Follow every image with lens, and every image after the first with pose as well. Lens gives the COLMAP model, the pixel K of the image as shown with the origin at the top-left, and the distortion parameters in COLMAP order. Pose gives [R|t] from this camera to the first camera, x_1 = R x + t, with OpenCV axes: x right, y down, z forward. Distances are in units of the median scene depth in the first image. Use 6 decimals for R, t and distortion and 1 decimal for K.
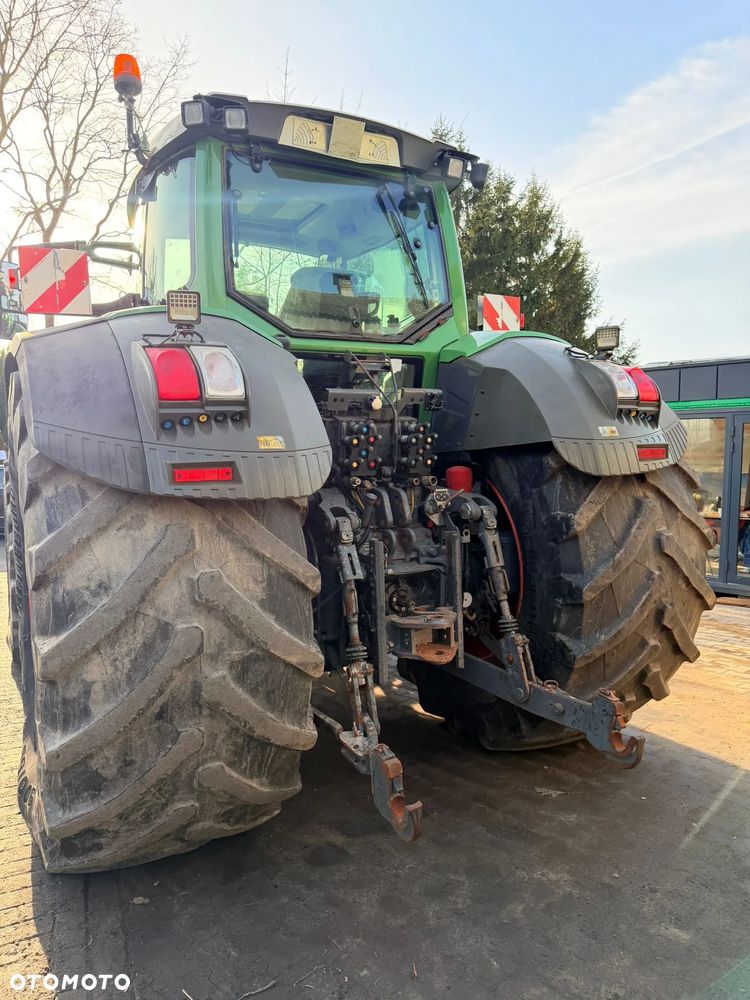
lens RADIAL K [[702.7, 0, 375.0], [0, 702.7, 500.0], [0, 0, 1]] dist [0.035412, -0.041198]
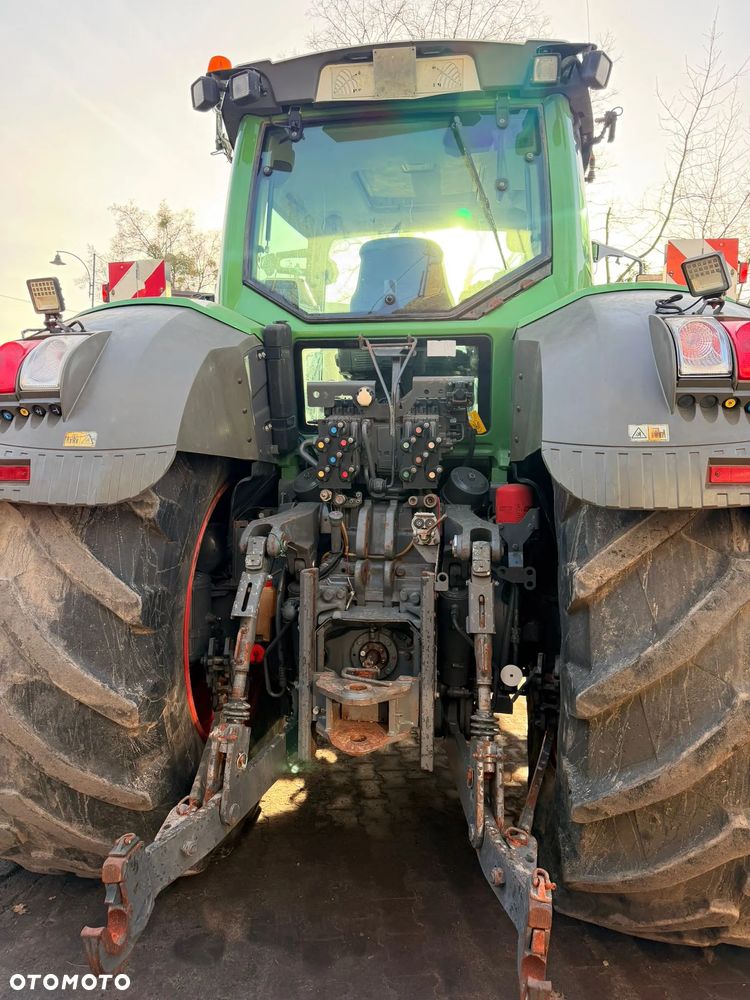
lens RADIAL K [[703.1, 0, 375.0], [0, 703.1, 500.0], [0, 0, 1]] dist [-0.009970, -0.003137]
pose [[0.798912, 0.058407, -0.598606, 0.495036], [-0.072399, 0.997376, 0.000691, -0.026517], [0.597075, 0.042787, 0.801043, 0.404900]]
